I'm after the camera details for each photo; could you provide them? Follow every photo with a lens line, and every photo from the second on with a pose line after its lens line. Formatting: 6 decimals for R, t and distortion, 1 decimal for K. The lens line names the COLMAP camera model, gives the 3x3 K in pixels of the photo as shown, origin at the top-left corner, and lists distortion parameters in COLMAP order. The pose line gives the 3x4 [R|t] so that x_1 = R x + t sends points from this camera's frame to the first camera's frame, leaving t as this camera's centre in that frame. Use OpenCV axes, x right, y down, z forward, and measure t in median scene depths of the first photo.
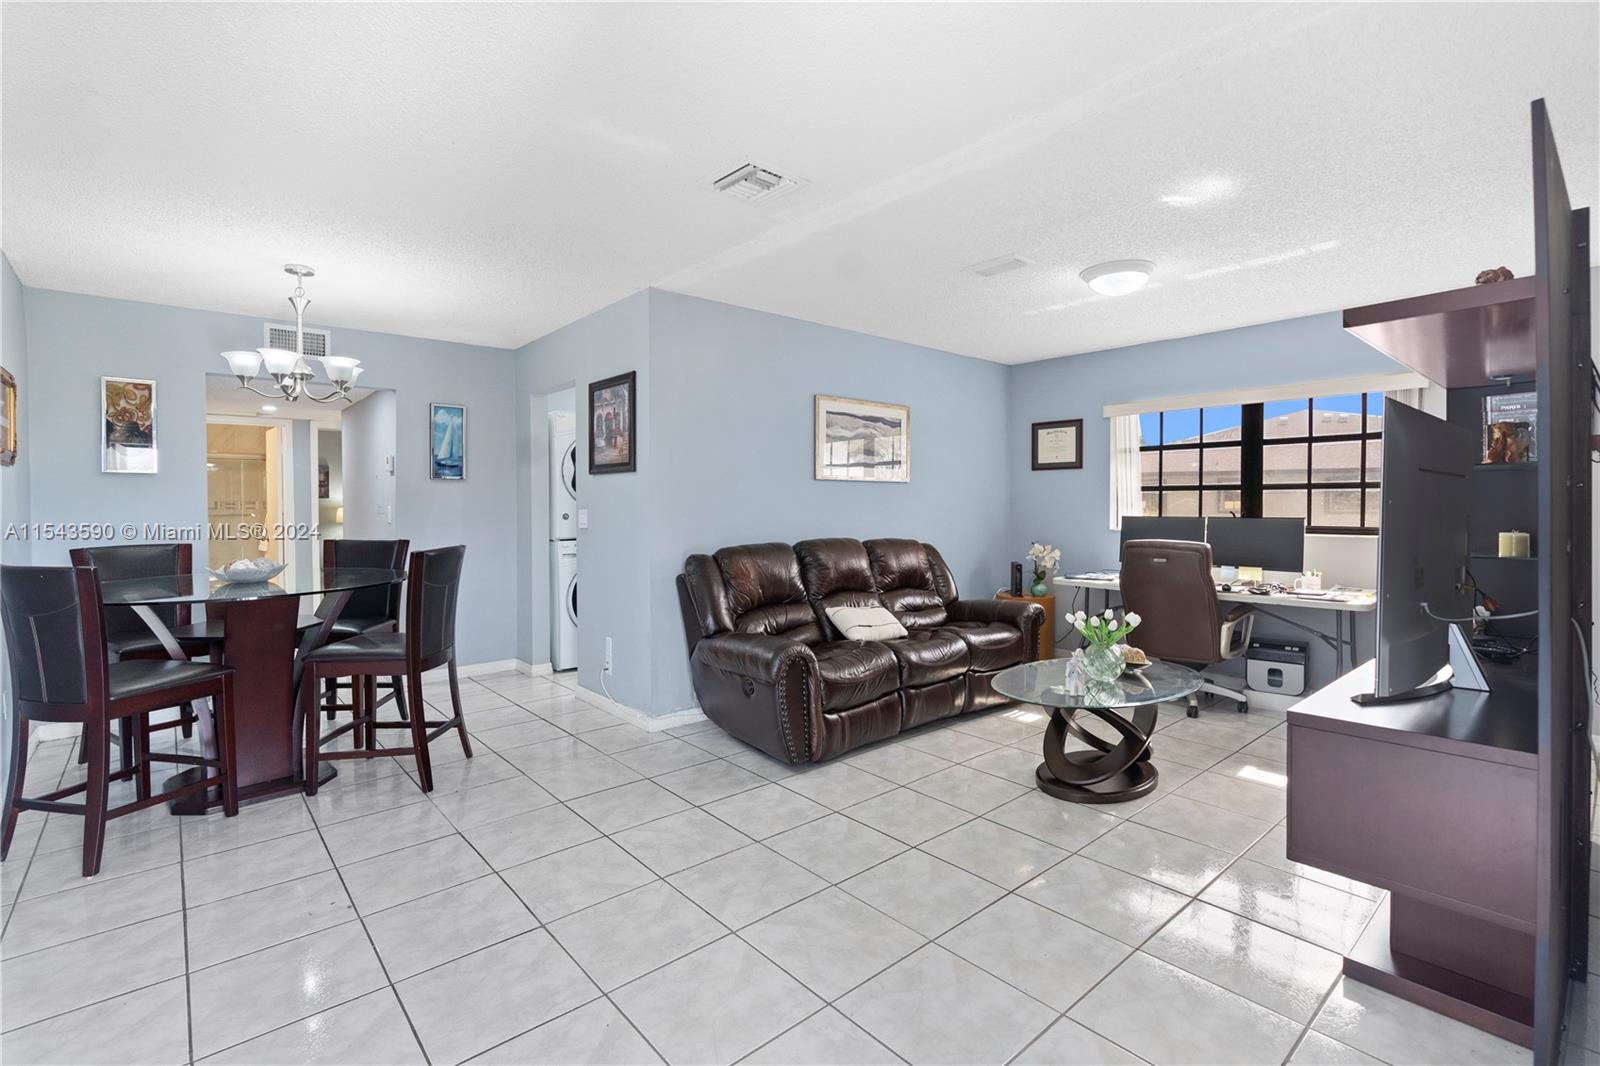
lens RADIAL K [[731.8, 0, 793.7], [0, 731.8, 529.6], [0, 0, 1]] dist [-0.003162, 0.000722]
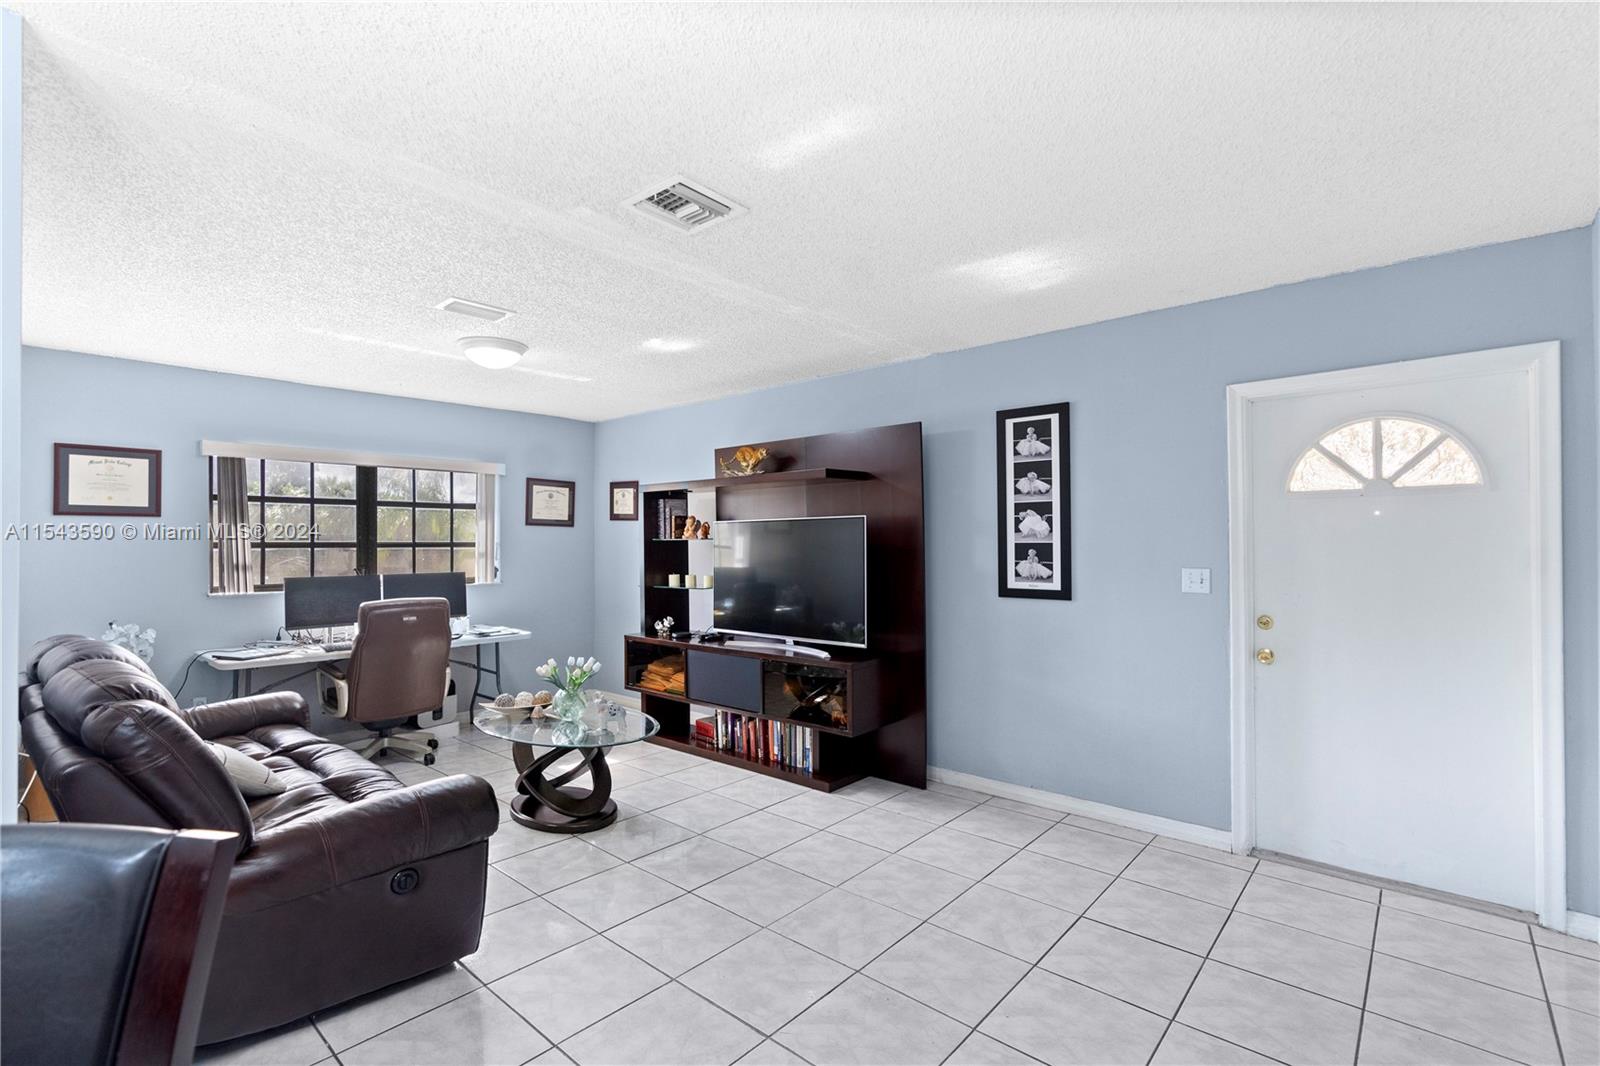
lens RADIAL K [[727.1, 0, 803.8], [0, 727.1, 540.9], [0, 0, 1]] dist [-0.009159, -0.000074]
pose [[-0.136742, 0.010159, 0.990555, -0.501545], [0.043010, 0.999065, -0.004309, -0.032848], [-0.989673, 0.042015, -0.137051, 0.535912]]
